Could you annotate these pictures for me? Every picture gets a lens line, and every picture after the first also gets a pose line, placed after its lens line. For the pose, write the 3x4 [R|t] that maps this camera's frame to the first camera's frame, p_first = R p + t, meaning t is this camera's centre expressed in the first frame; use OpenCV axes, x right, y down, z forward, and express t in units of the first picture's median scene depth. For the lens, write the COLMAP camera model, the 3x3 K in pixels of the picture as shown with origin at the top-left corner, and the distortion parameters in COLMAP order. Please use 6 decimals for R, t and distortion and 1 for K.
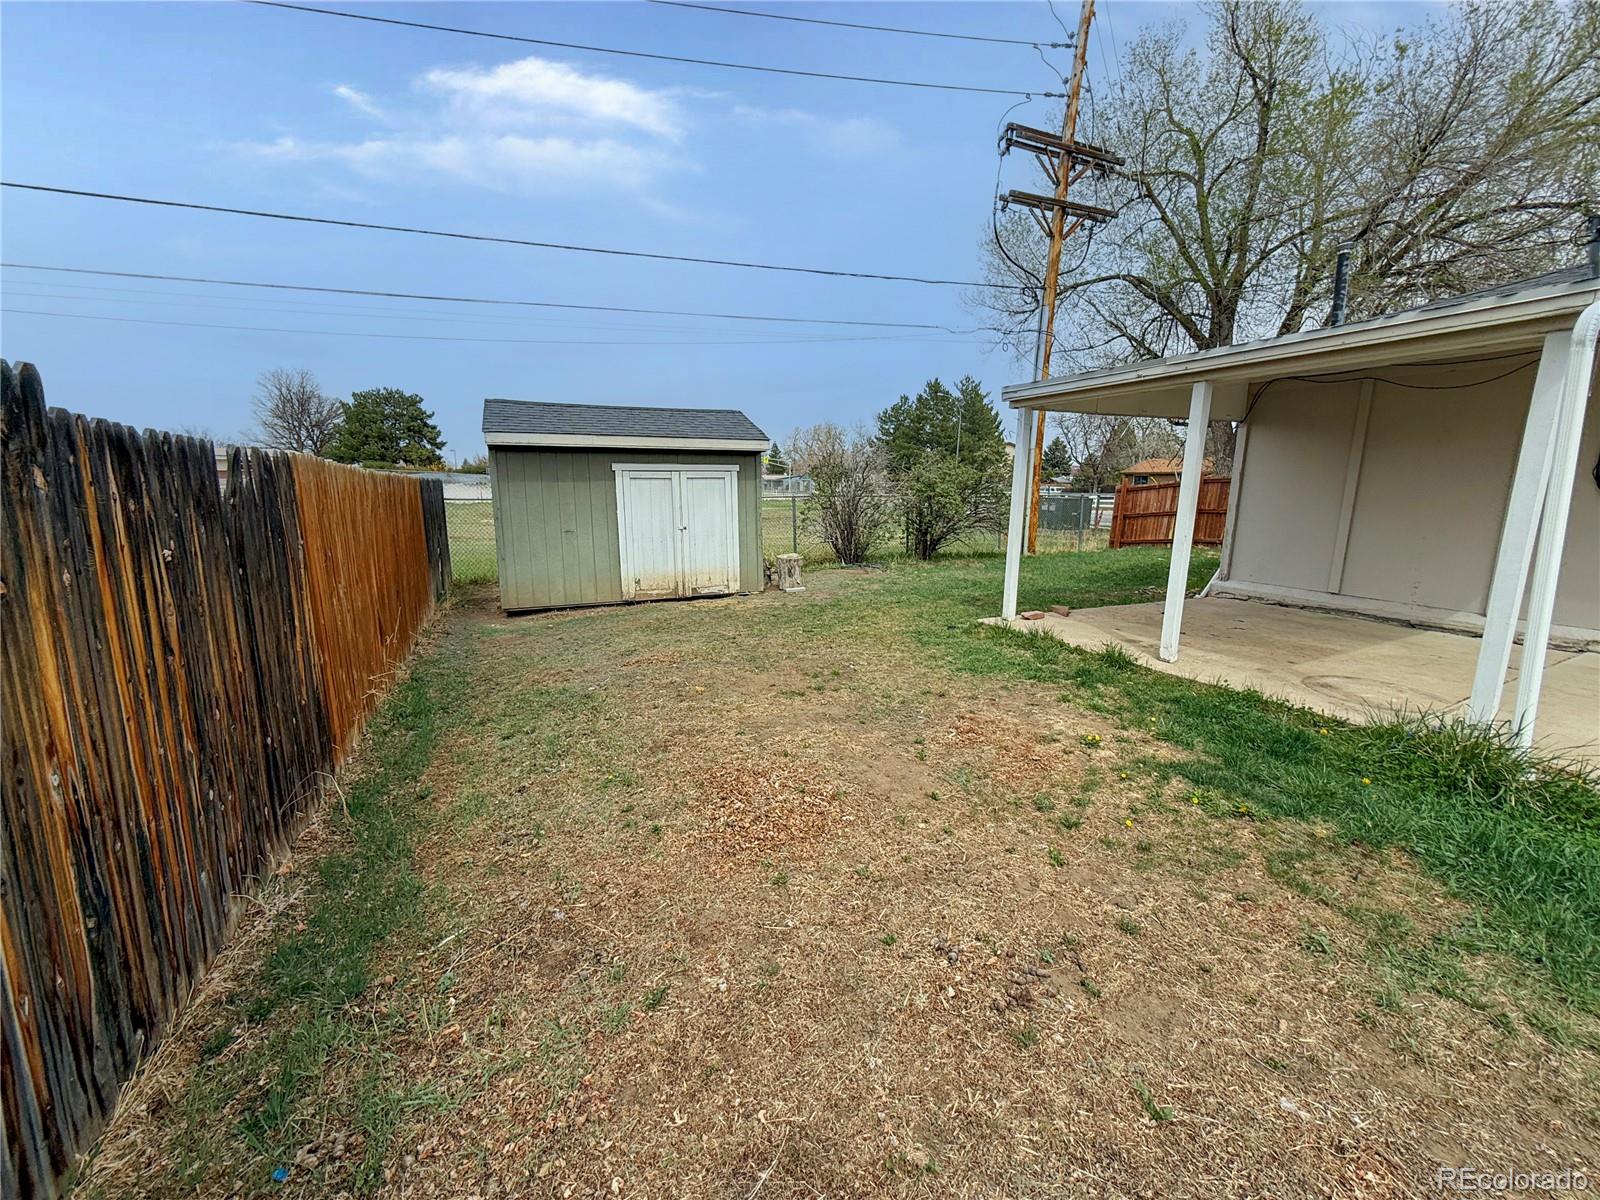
lens RADIAL K [[636.9, 0, 804.9], [0, 636.9, 601.3], [0, 0, 1]] dist [-0.000321, -0.000014]
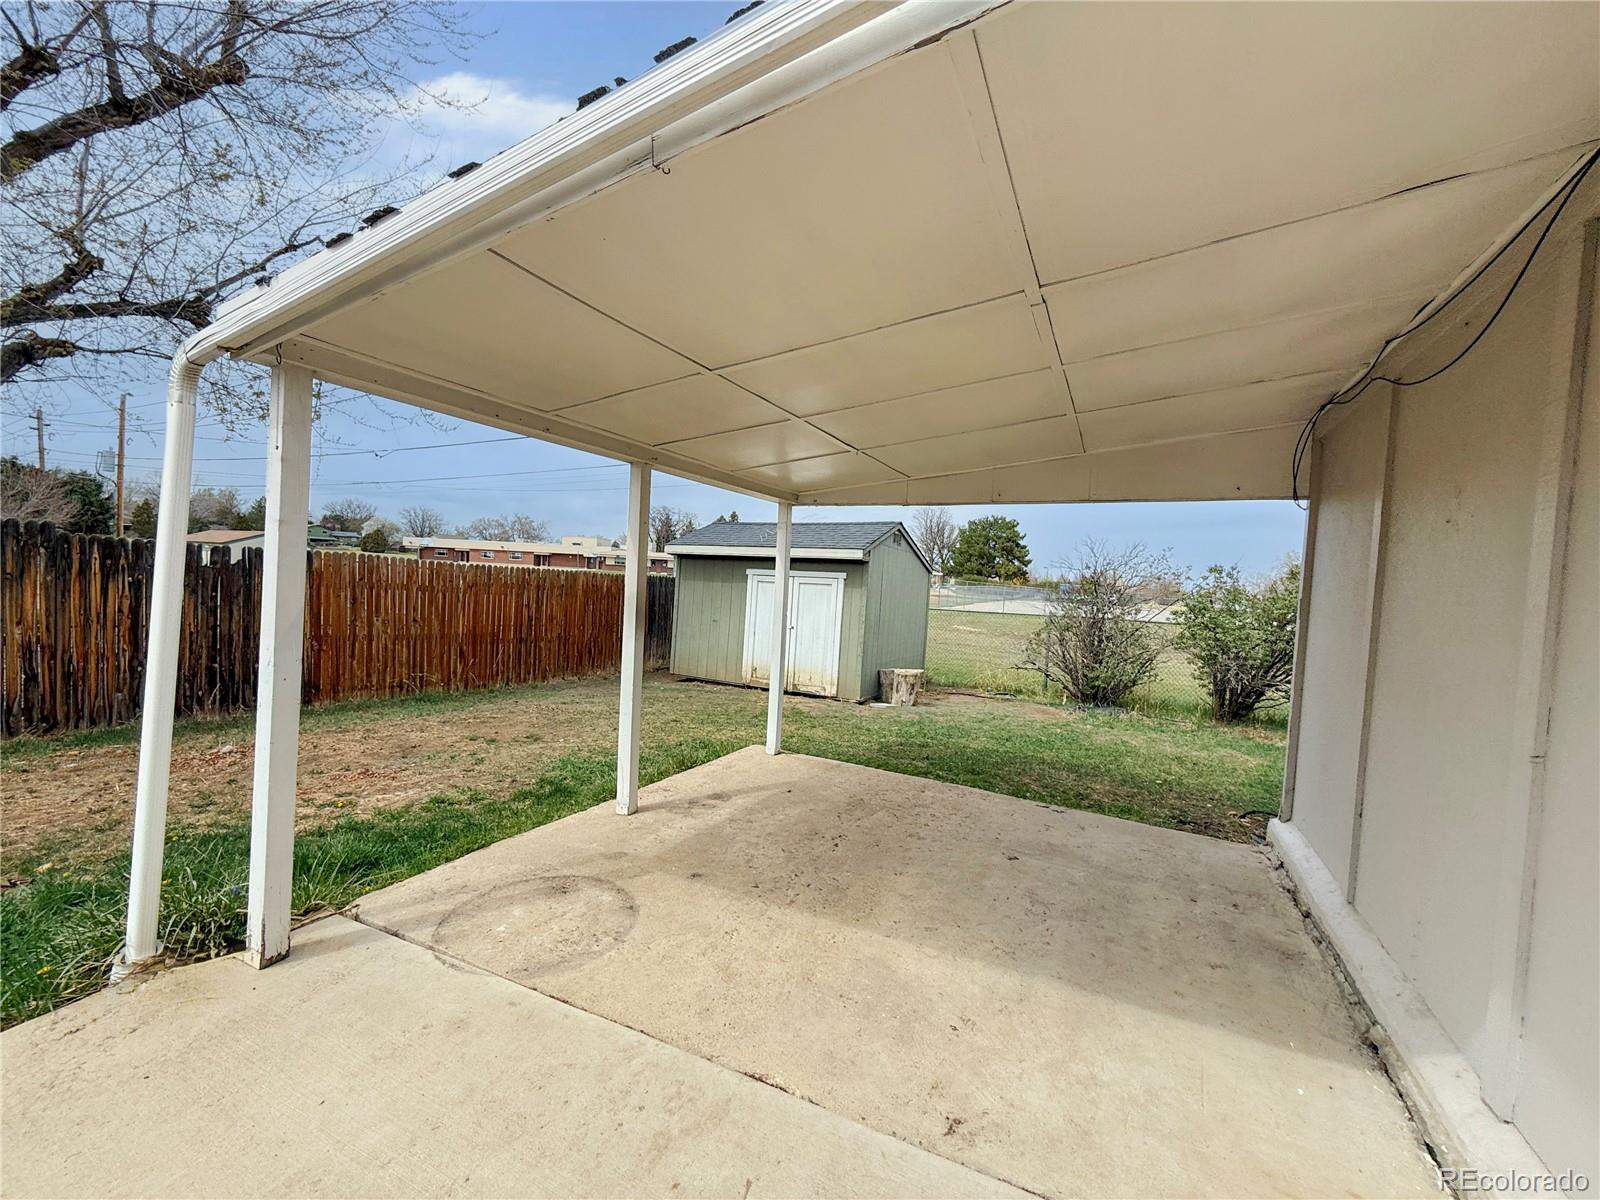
lens RADIAL K [[636.9, 0, 804.9], [0, 636.9, 601.3], [0, 0, 1]] dist [-0.000321, -0.000014]
pose [[0.612744, 0.052130, -0.788560, 0.681465], [-0.193812, 0.977262, -0.085995, -0.068843], [0.766147, 0.205525, 0.608915, 0.338311]]
